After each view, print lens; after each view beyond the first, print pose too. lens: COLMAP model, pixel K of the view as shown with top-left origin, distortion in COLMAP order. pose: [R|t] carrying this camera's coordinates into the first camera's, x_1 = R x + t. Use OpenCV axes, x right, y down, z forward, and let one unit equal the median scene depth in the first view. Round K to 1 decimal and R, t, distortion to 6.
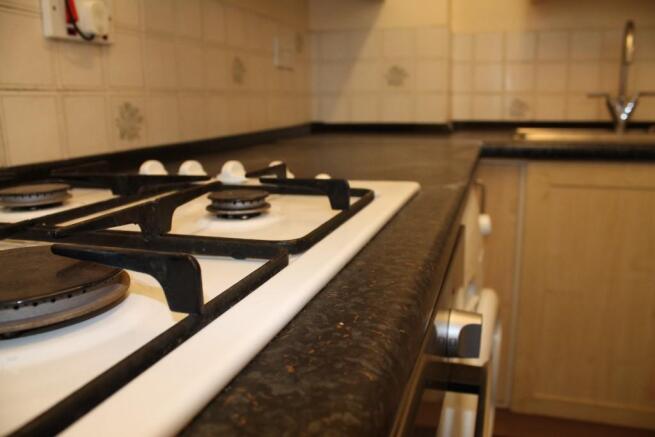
lens RADIAL K [[541.5, 0, 327.5], [0, 541.5, 218.5], [0, 0, 1]] dist [-0.186364, 0.138553]
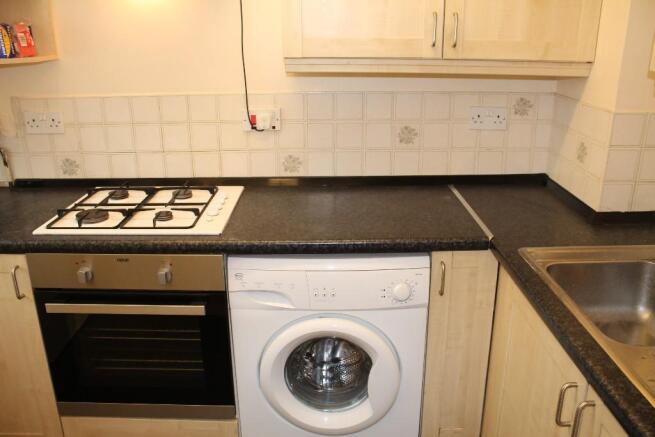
lens RADIAL K [[541.5, 0, 327.5], [0, 541.5, 218.5], [0, 0, 1]] dist [-0.186364, 0.138553]
pose [[0.305489, 0.097961, -0.947143, 1.949430], [-0.196550, 0.979760, 0.037940, -0.079777], [0.931689, 0.174571, 0.318560, 0.490042]]
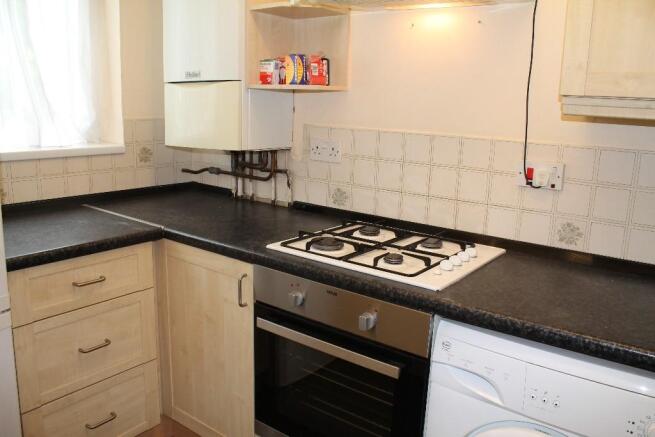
lens RADIAL K [[541.5, 0, 327.5], [0, 541.5, 218.5], [0, 0, 1]] dist [-0.186364, 0.138553]
pose [[-0.317348, -0.032678, -0.947746, 1.661194], [-0.362824, 0.927549, 0.089508, -0.099995], [0.876156, 0.372270, -0.306212, 0.864544]]
